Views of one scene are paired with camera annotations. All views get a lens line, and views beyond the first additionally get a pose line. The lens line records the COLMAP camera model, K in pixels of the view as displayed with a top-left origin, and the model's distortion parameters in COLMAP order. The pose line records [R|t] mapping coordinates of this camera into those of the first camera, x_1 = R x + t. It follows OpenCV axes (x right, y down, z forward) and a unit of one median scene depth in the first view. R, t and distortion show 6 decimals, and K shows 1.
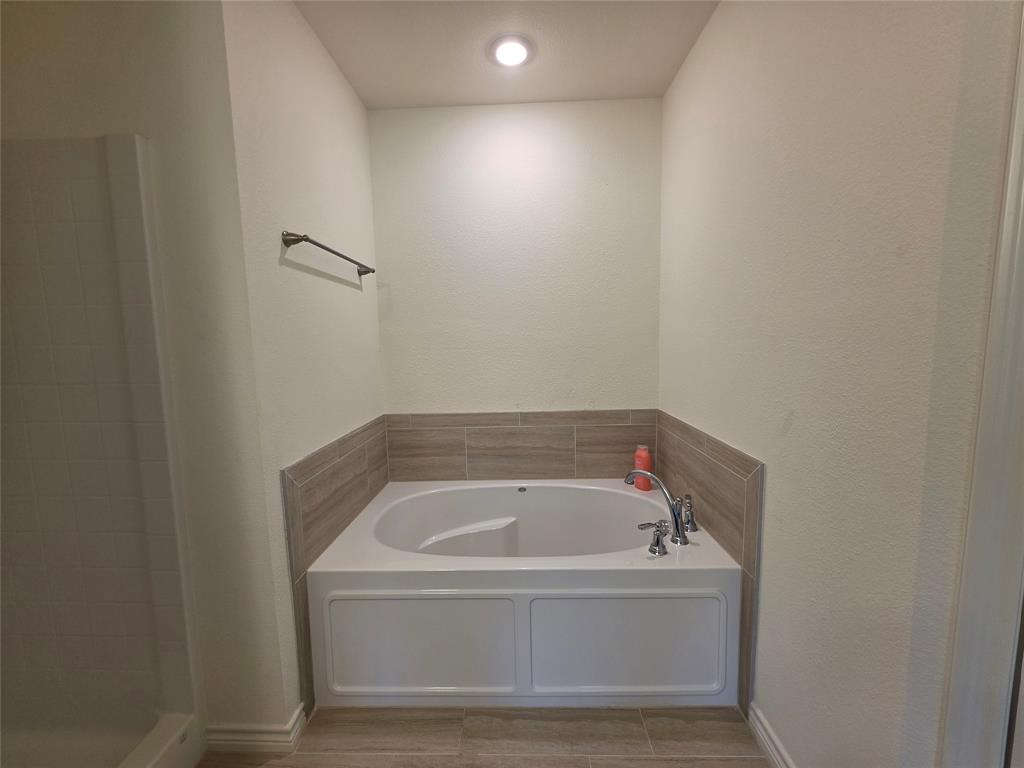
lens RADIAL K [[409.5, 0, 511.1], [0, 409.5, 384.3], [0, 0, 1]] dist [0.001195, -0.000043]
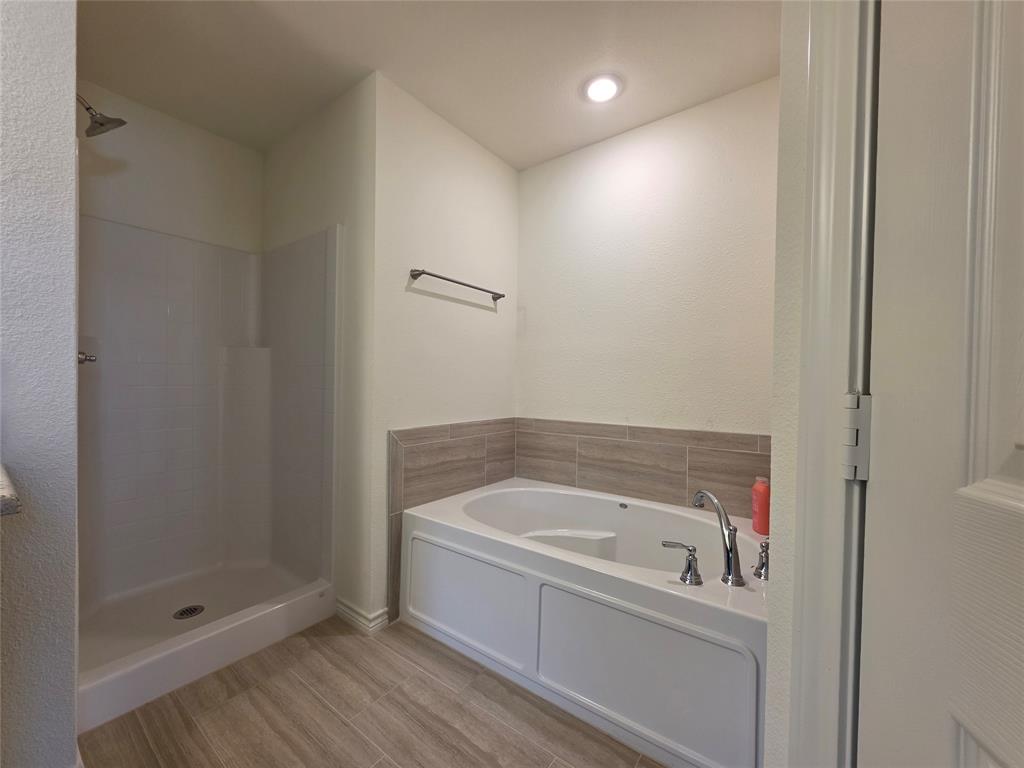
lens RADIAL K [[409.5, 0, 511.1], [0, 409.5, 384.3], [0, 0, 1]] dist [0.001195, -0.000043]
pose [[0.816764, 0.033675, -0.575989, 0.399086], [-0.089830, 0.993544, -0.069294, 0.071050], [0.569936, 0.108337, 0.814515, 0.037695]]
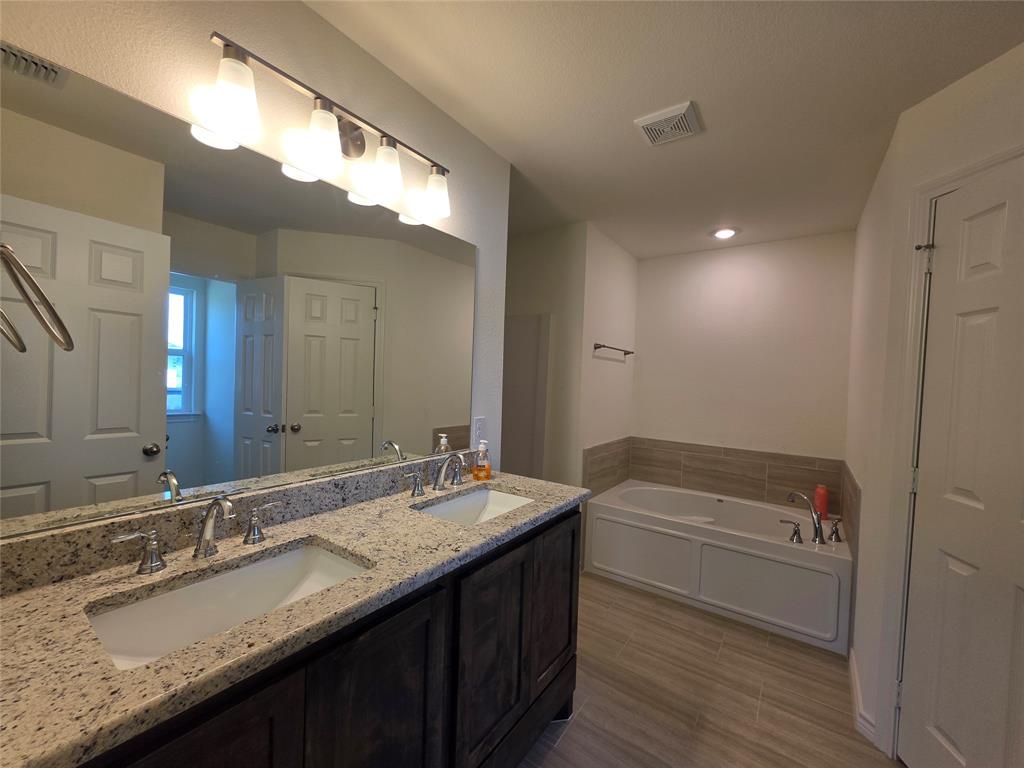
lens RADIAL K [[411.3, 0, 512.0], [0, 411.3, 384.0], [0, 0, 1]] dist [0.001977, -0.000038]
pose [[0.829739, 0.063241, -0.554558, 0.221010], [-0.116109, 0.991382, -0.060668, 0.024150], [0.545942, 0.114727, 0.829931, -0.733541]]
